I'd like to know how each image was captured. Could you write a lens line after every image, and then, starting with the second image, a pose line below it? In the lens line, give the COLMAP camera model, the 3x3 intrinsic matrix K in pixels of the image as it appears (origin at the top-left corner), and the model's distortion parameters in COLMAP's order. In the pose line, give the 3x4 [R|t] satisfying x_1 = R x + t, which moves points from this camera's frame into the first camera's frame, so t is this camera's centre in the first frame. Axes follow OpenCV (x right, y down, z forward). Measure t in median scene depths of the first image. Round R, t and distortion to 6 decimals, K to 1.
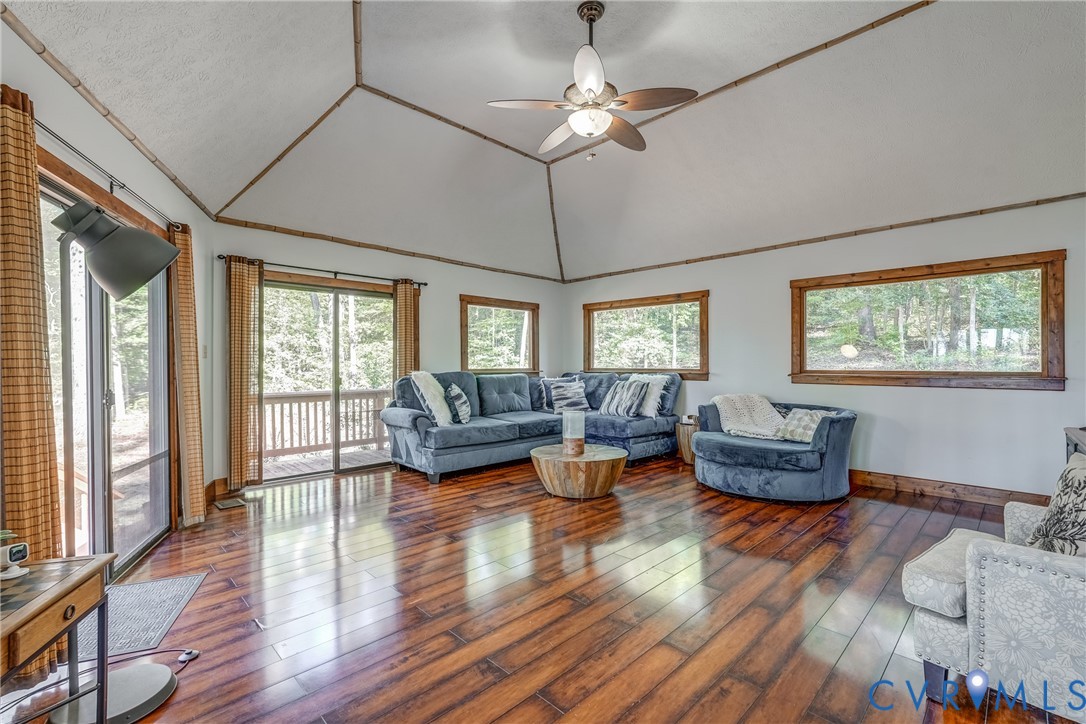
lens RADIAL K [[482.7, 0, 541.8], [0, 482.7, 364.4], [0, 0, 1]] dist [-0.011581, 0.005983]
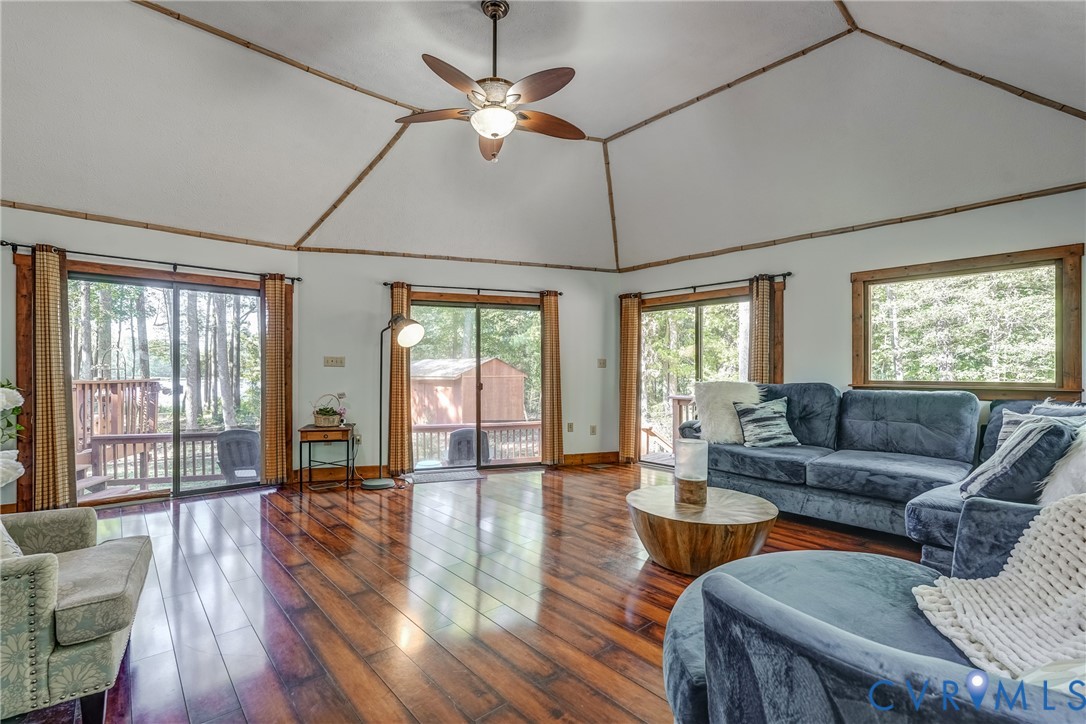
lens RADIAL K [[482.7, 0, 544.7], [0, 482.7, 373.8], [0, 0, 1]] dist [-0.011581, 0.005983]
pose [[-0.043879, 0.005189, -0.999023, 0.708835], [-0.009548, 0.999939, 0.005614, 0.000760], [0.998991, 0.009785, -0.043827, 0.760113]]
